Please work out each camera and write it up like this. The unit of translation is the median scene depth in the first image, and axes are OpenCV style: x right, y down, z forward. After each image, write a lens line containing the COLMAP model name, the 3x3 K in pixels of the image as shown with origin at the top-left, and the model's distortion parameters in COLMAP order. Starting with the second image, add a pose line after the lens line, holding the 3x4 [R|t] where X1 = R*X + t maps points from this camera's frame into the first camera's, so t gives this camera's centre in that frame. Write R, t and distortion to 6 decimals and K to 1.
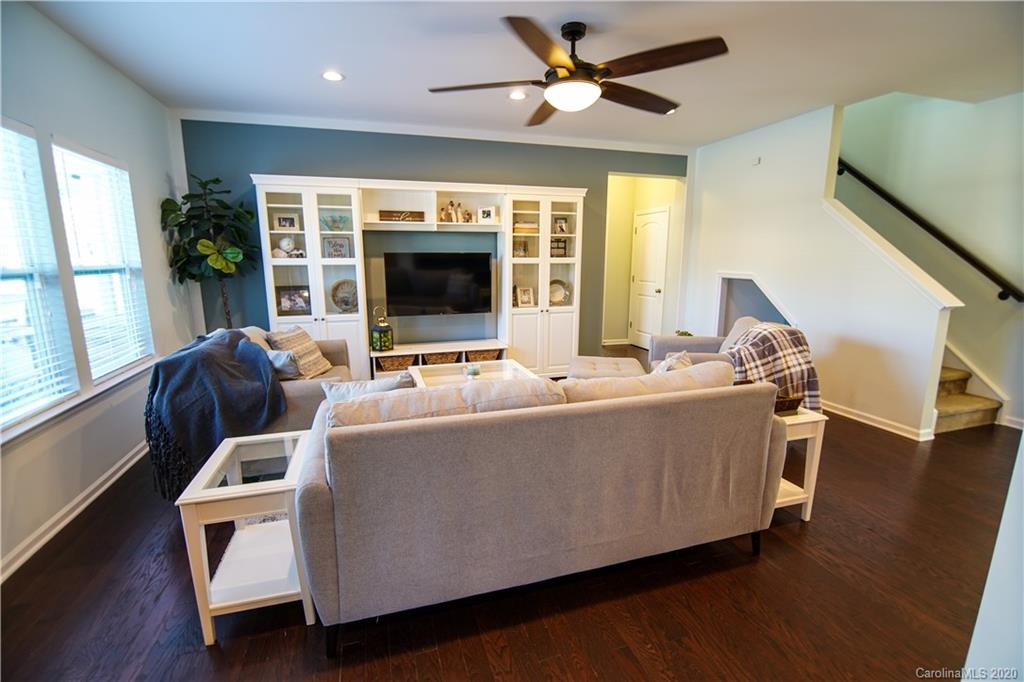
lens RADIAL K [[462.0, 0, 514.5], [0, 462.0, 346.2], [0, 0, 1]] dist [-0.009092, -0.005036]
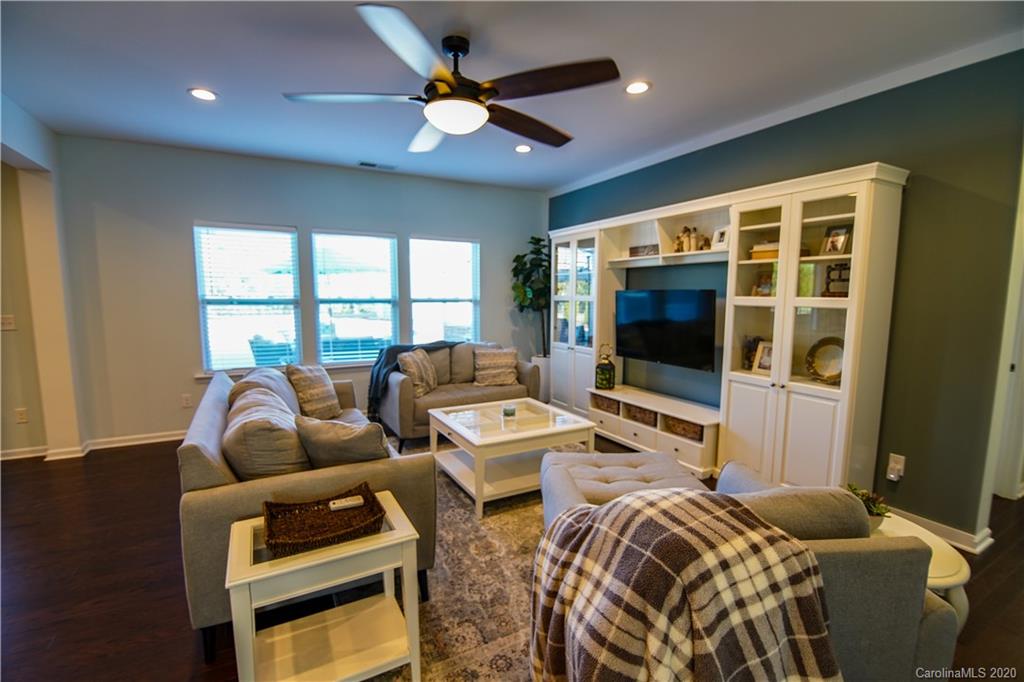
lens RADIAL K [[462.0, 0, 517.1], [0, 462.0, 342.4], [0, 0, 1]] dist [-0.009092, -0.005036]
pose [[0.202354, 0.105488, -0.973614, 0.603206], [-0.187156, 0.980023, 0.067285, -0.113533], [0.961262, 0.168602, 0.218054, 0.568452]]
